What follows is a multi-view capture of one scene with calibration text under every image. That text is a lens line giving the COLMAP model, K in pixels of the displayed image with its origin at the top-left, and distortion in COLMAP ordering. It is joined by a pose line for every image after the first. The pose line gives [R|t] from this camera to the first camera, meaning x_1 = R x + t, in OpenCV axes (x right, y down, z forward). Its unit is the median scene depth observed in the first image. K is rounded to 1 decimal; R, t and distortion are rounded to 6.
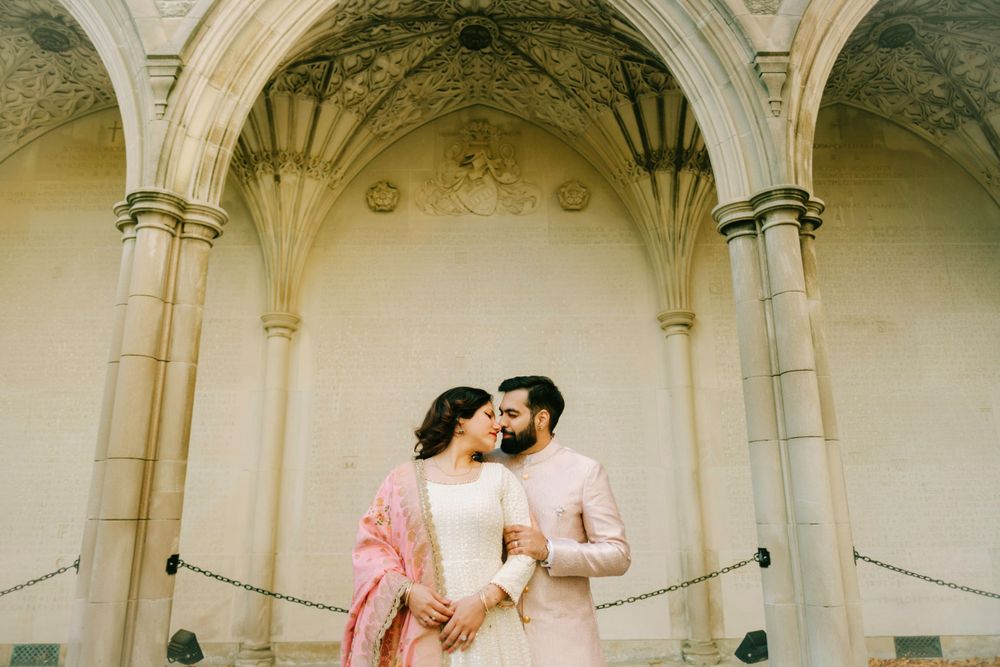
lens RADIAL K [[689.0, 0, 500.0], [0, 689.0, 333.5], [0, 0, 1]] dist [-0.013049, 0.002684]
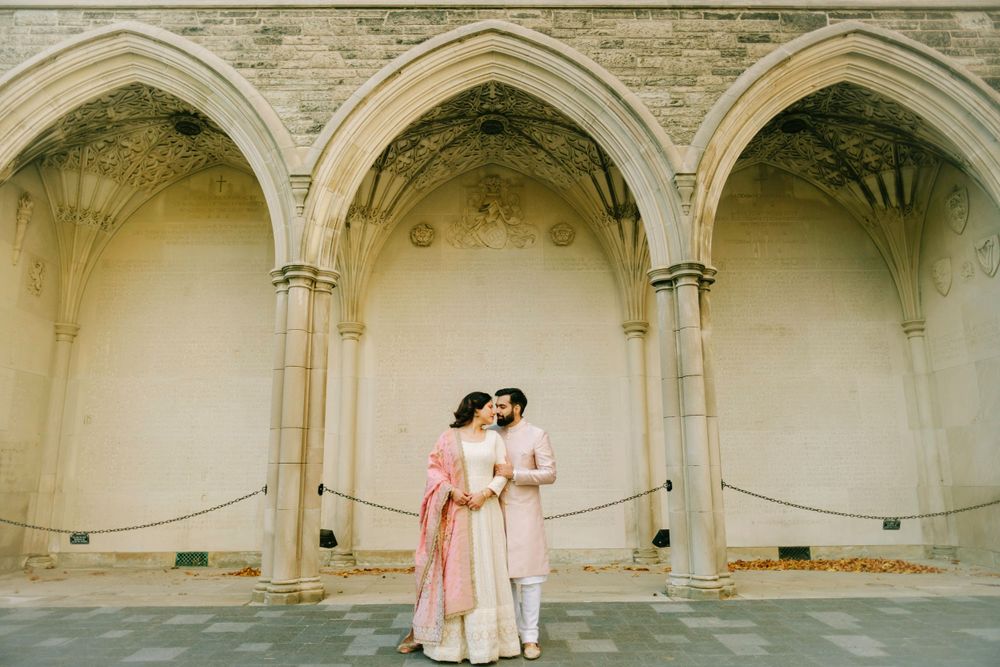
lens RADIAL K [[689.0, 0, 500.0], [0, 689.0, 333.5], [0, 0, 1]] dist [-0.013049, 0.002684]
pose [[0.999987, 0.001047, 0.004953, -0.025052], [-0.001311, 0.998562, 0.053596, -0.082468], [-0.004889, -0.053602, 0.998550, -0.398491]]
